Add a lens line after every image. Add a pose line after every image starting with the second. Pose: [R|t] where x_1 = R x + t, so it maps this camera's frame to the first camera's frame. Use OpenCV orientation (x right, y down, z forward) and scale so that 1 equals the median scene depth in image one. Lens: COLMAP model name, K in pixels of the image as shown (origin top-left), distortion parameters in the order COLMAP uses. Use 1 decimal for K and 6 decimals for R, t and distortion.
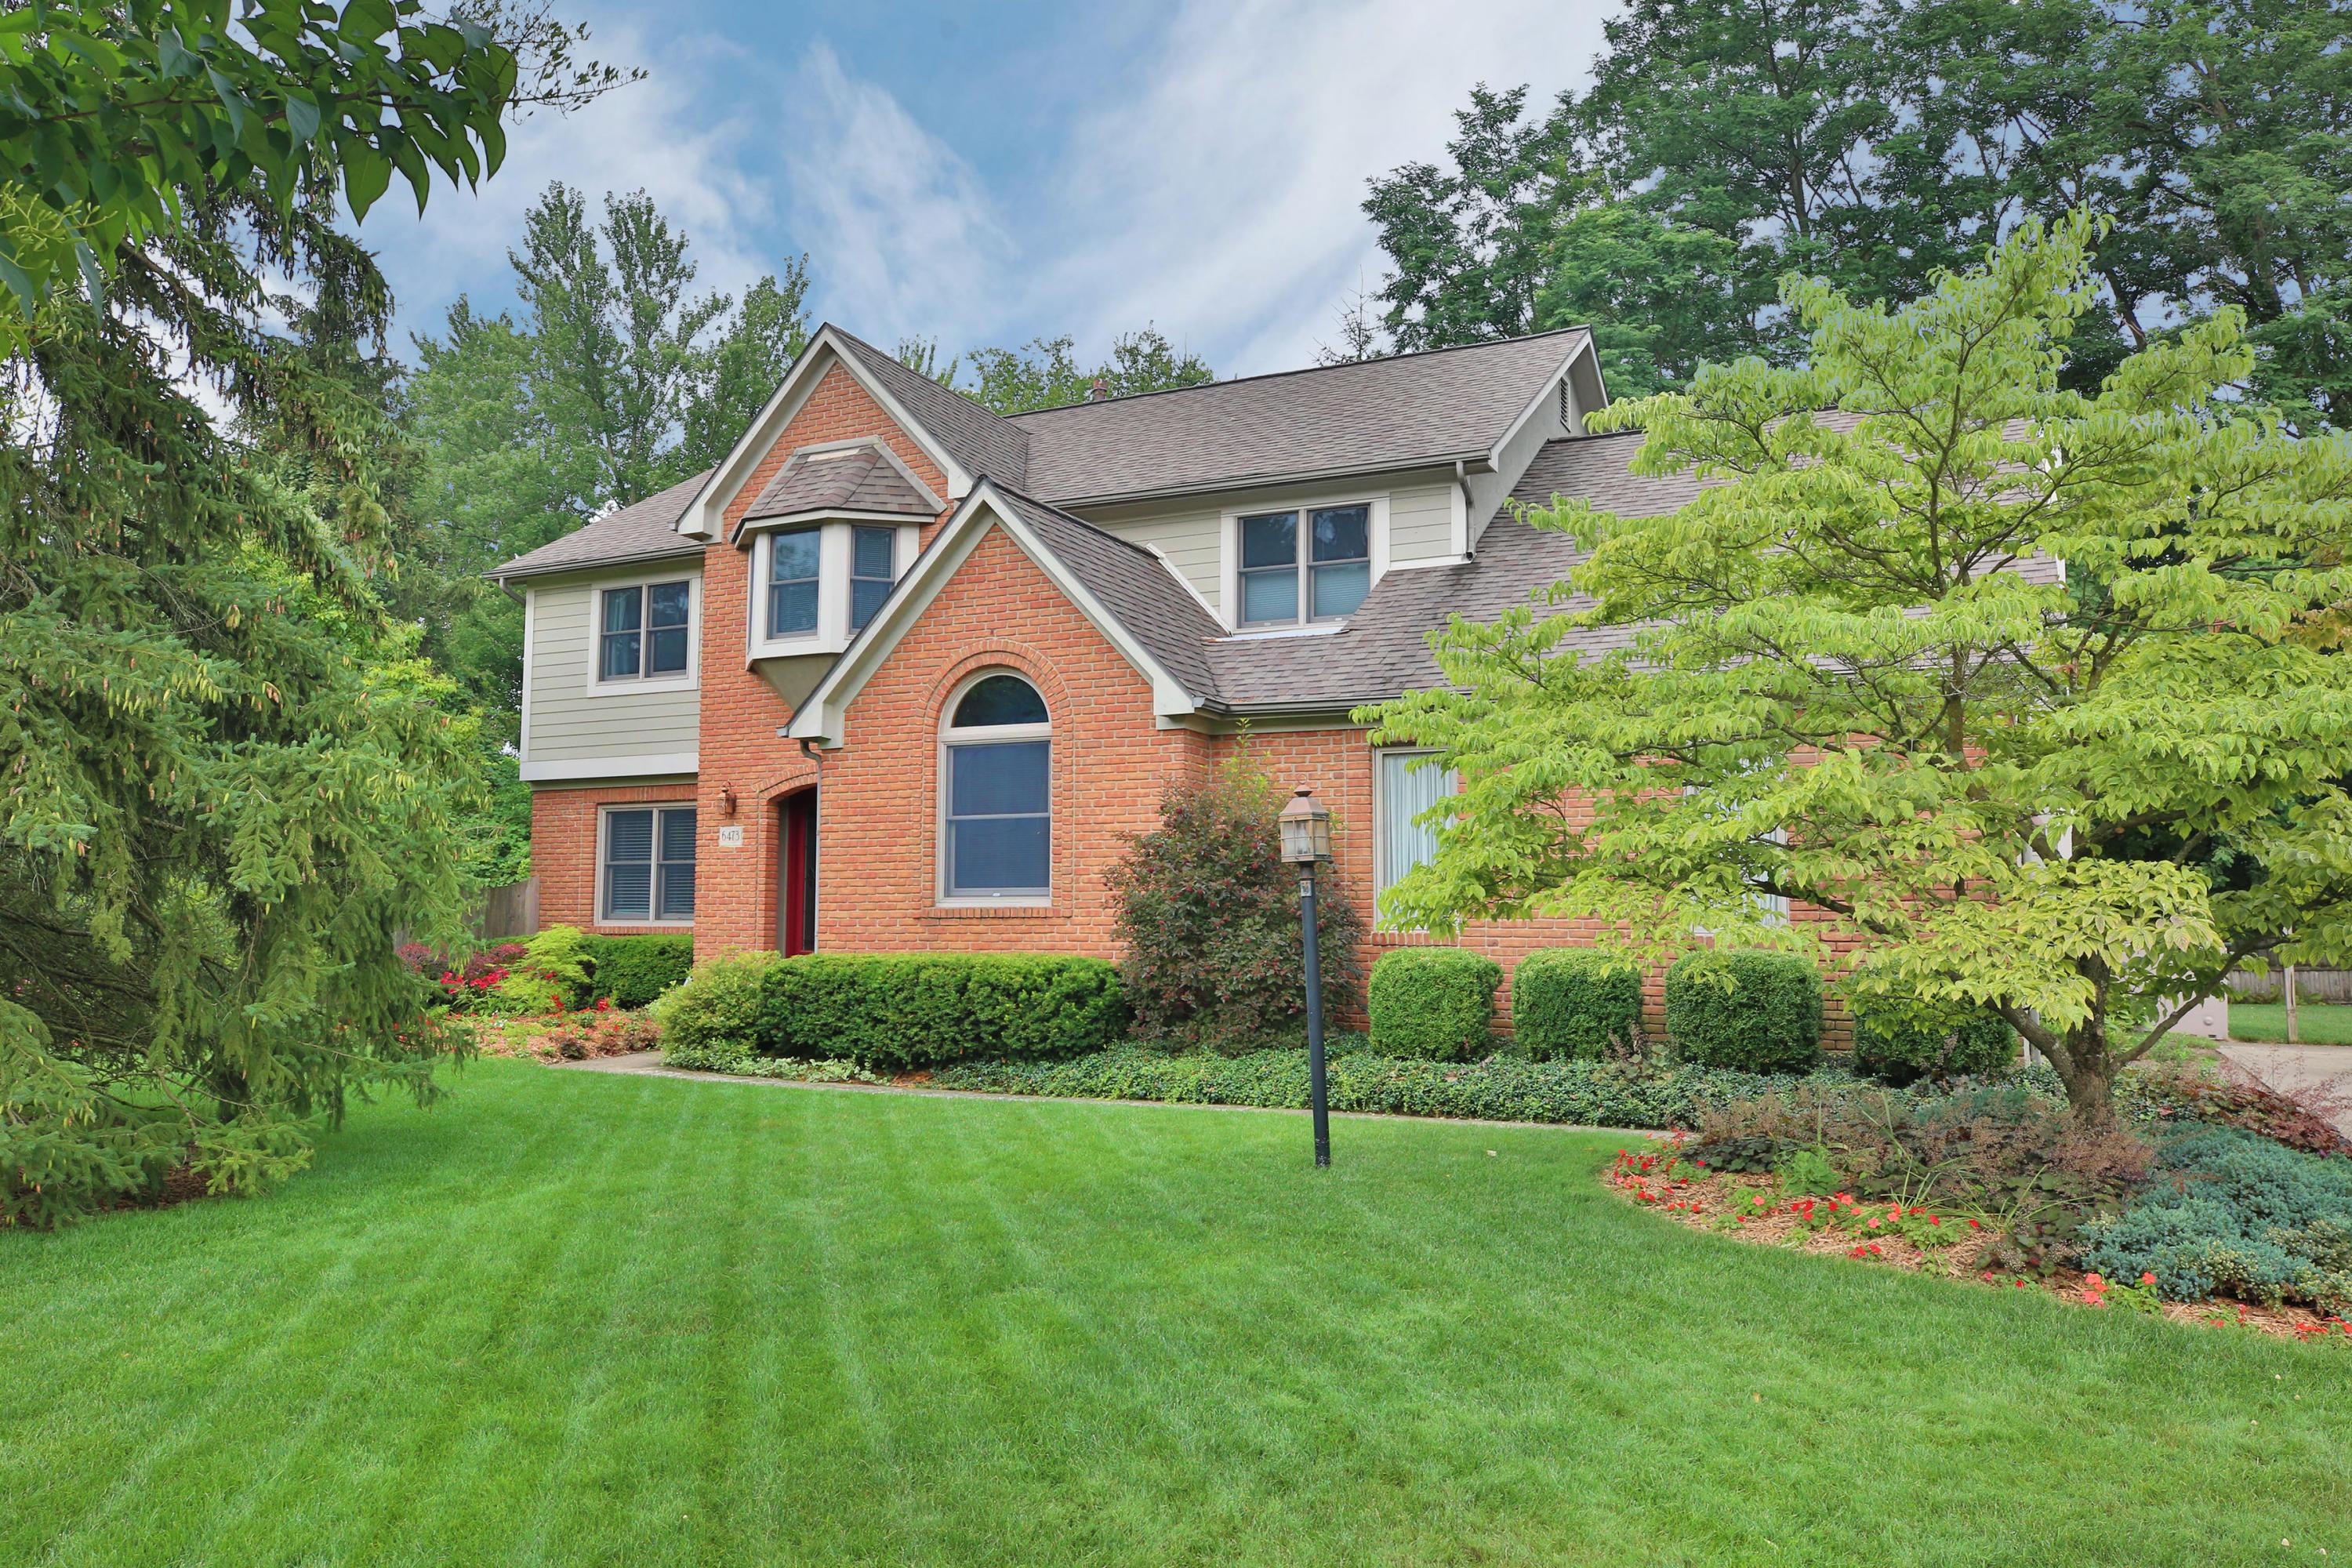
lens RADIAL K [[1666.1, 0, 1176.0], [0, 1666.1, 784.0], [0, 0, 1]] dist [0.002597, 0.001520]
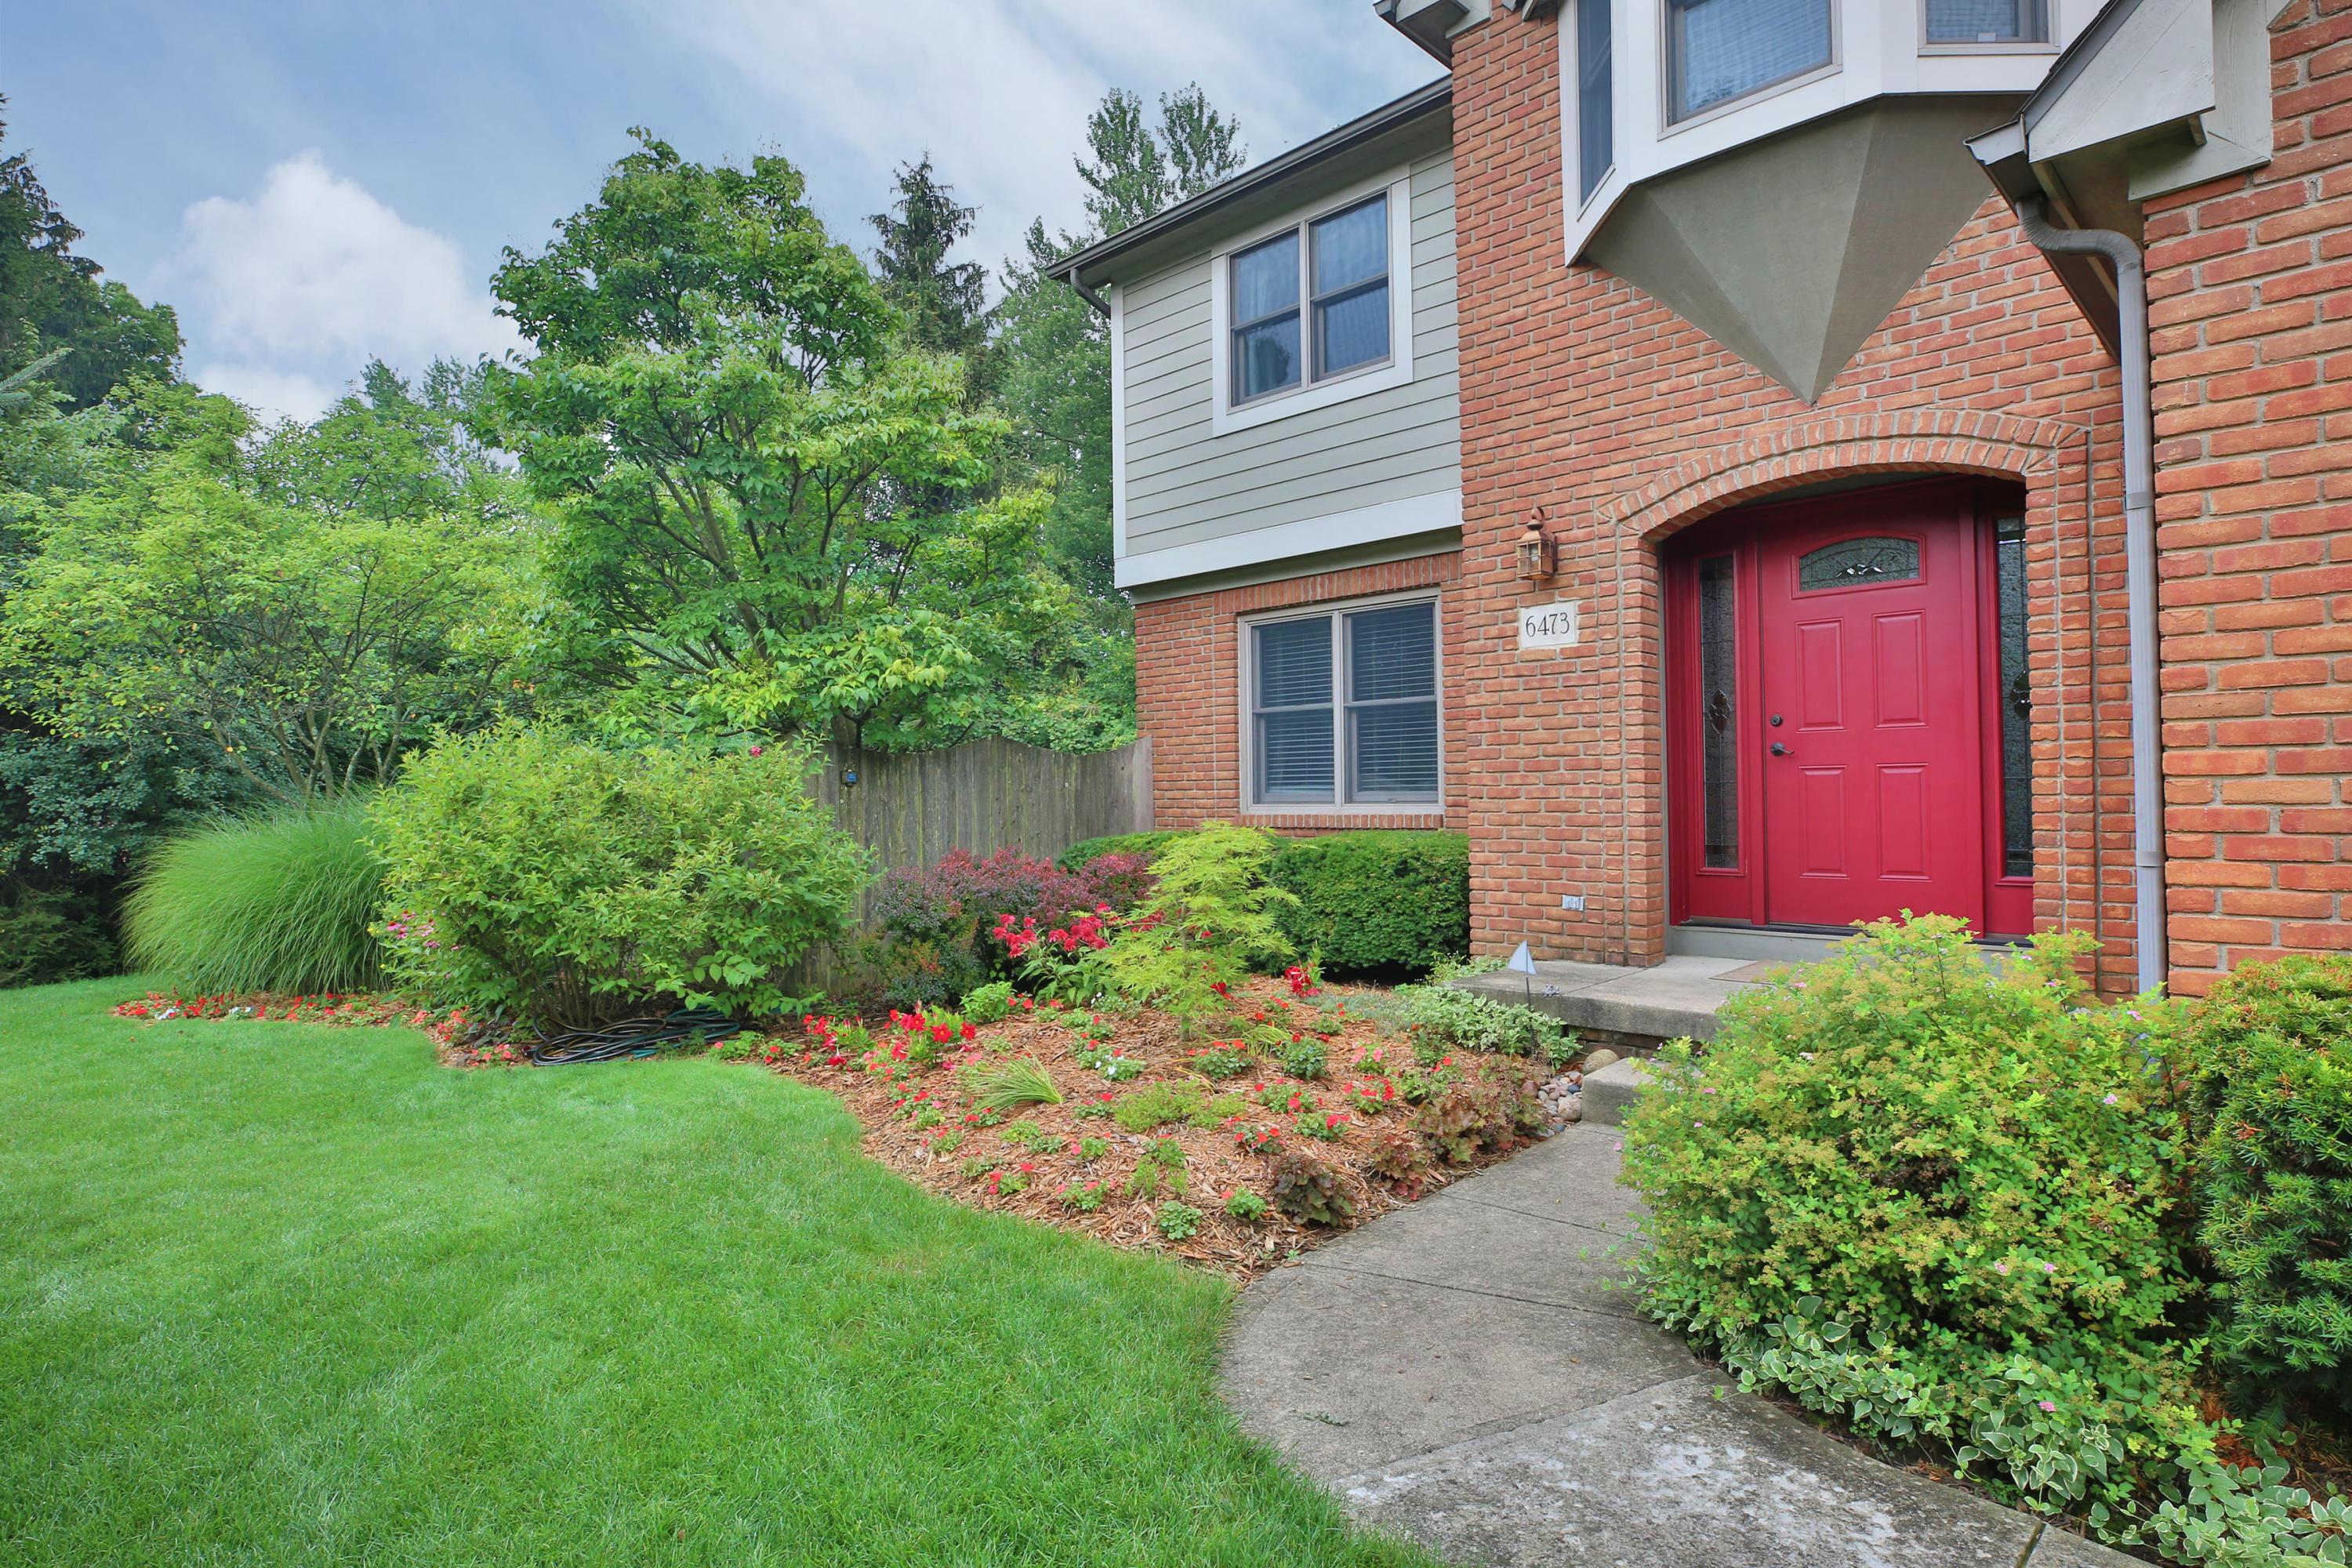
lens RADIAL K [[1274.5, 0, 1176.0], [0, 1274.5, 784.0], [0, 0, 1]] dist [-0.020494, 0.000033]
pose [[0.948262, -0.019142, -0.316911, -0.222119], [0.043266, 0.996660, 0.069260, 0.040540], [0.314527, -0.079389, 0.945923, 0.548709]]
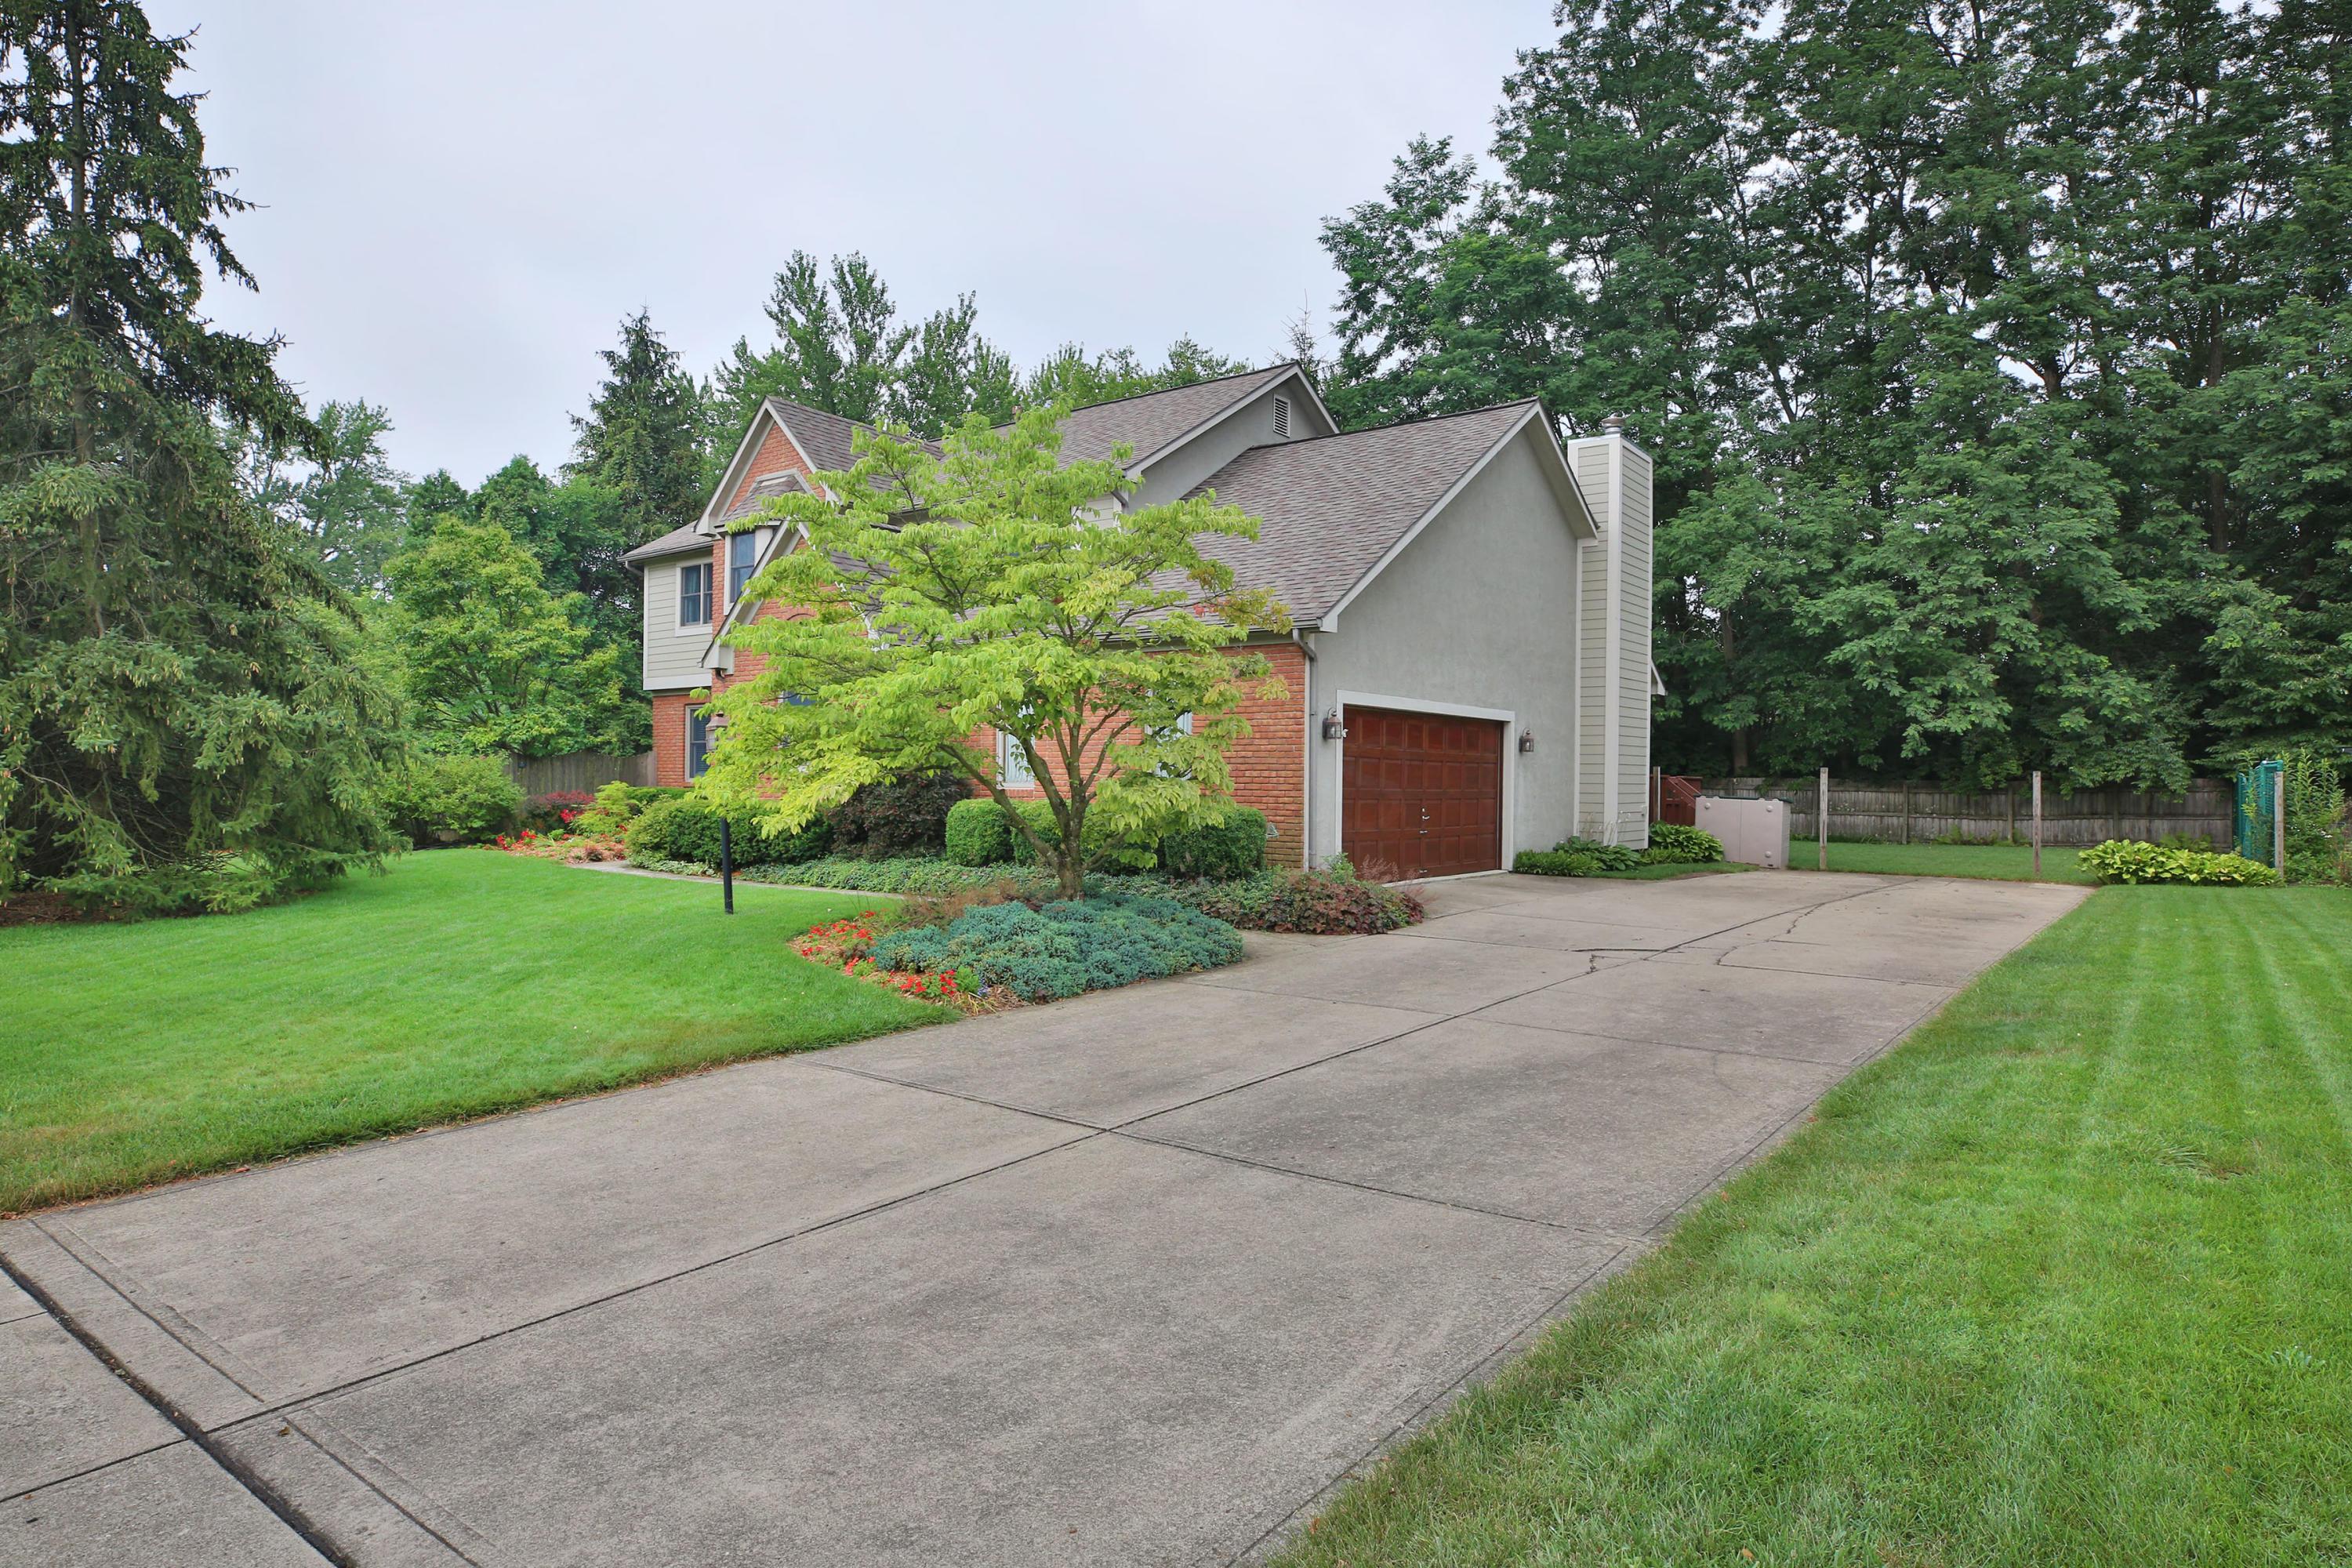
lens RADIAL K [[1311.7, 0, 1176.0], [0, 1311.7, 784.0], [0, 0, 1]] dist [-0.026158, 0.000569]
pose [[0.983627, 0.003921, -0.180176, 0.331506], [0.011991, 0.996124, 0.087140, -0.015159], [0.179819, -0.087874, 0.979767, -0.132198]]
